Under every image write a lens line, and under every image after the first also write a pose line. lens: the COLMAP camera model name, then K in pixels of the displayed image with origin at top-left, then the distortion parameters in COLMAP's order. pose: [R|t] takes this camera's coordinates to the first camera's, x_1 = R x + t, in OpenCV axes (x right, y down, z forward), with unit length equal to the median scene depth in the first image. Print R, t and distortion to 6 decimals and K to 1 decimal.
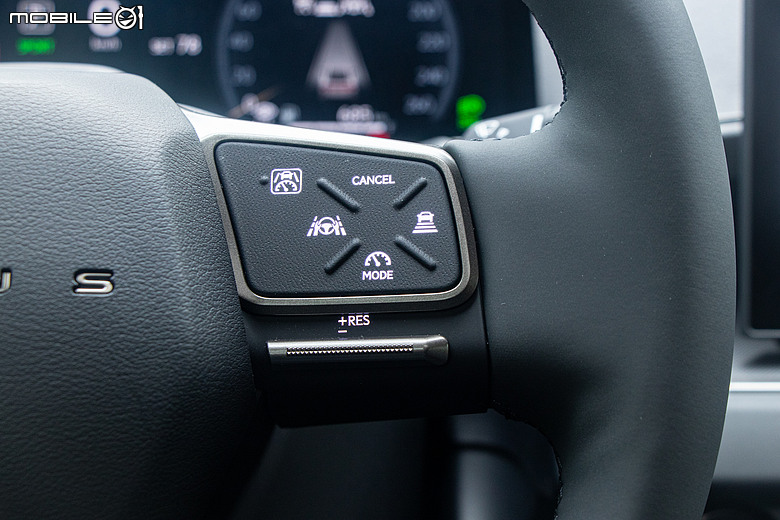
lens RADIAL K [[1656.1, 0, 390.2], [0, 1656.1, 257.5], [0, 0, 1]] dist [-0.026773, 0.000000]
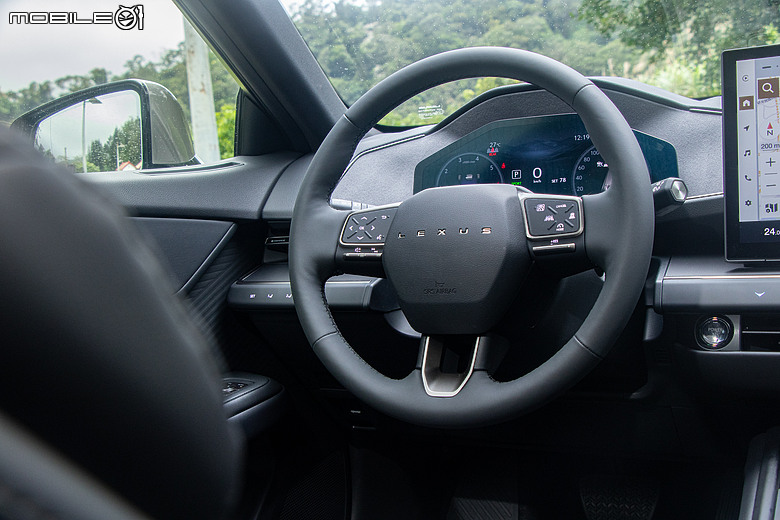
lens RADIAL K [[939.1, 0, 388.1], [0, 939.1, 267.0], [0, 0, 1]] dist [-0.007285, 0.000000]
pose [[0.882882, -0.022320, -0.469065, 0.661990], [-0.007489, 0.998074, -0.061589, 0.235211], [0.469536, 0.057888, 0.881013, -1.130777]]
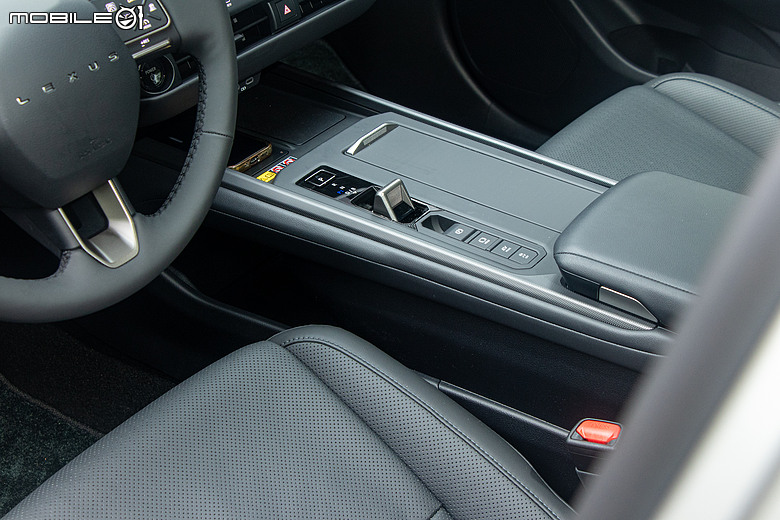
lens RADIAL K [[1257.3, 0, 389.2], [0, 1257.3, 257.2], [0, 0, 1]] dist [0.015857, 0.000000]
pose [[0.619712, -0.442691, 0.648060, -1.558041], [0.167331, 0.881275, 0.441989, -0.621477], [-0.766784, -0.165465, 0.620213, -1.049793]]
